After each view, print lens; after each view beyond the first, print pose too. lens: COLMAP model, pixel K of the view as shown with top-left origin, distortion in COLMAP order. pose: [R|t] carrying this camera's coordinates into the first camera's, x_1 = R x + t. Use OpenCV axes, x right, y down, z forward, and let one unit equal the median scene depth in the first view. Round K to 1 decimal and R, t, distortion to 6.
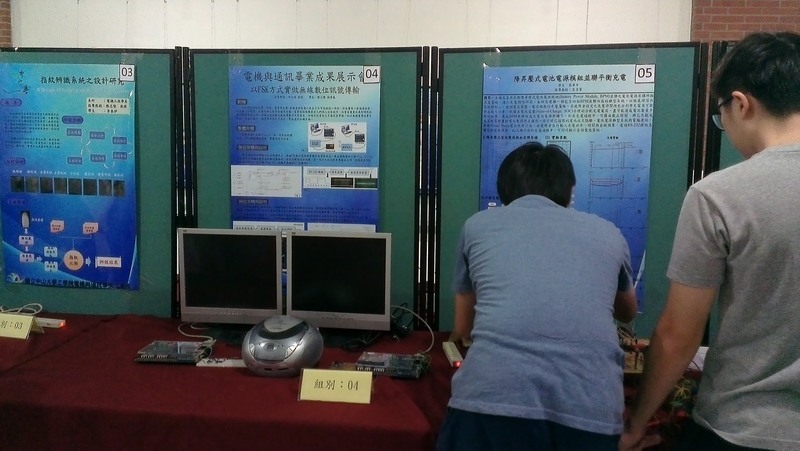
lens RADIAL K [[669.1, 0, 401.1], [0, 669.1, 229.6], [0, 0, 1]] dist [-0.060499, -0.024224]
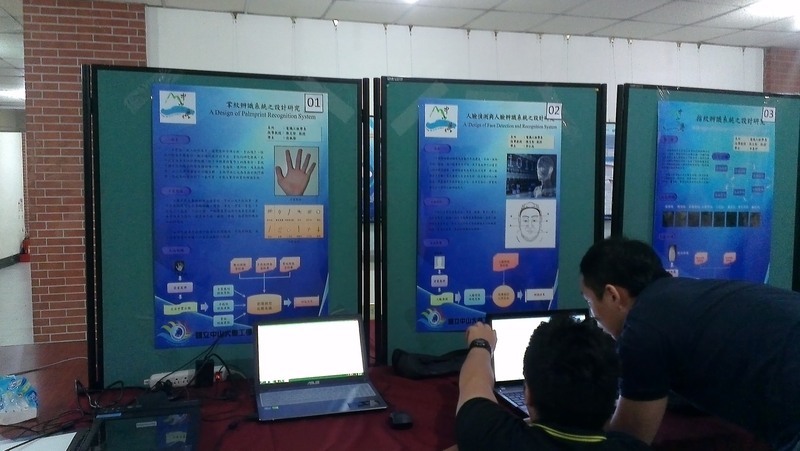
lens RADIAL K [[640.3, 0, 396.7], [0, 640.3, 221.7], [0, 0, 1]] dist [0.059556, -0.045628]
pose [[0.935476, -0.042763, 0.350794, -1.351719], [0.058556, 0.997687, -0.034531, -0.055869], [-0.348506, 0.052844, 0.935816, 0.202786]]
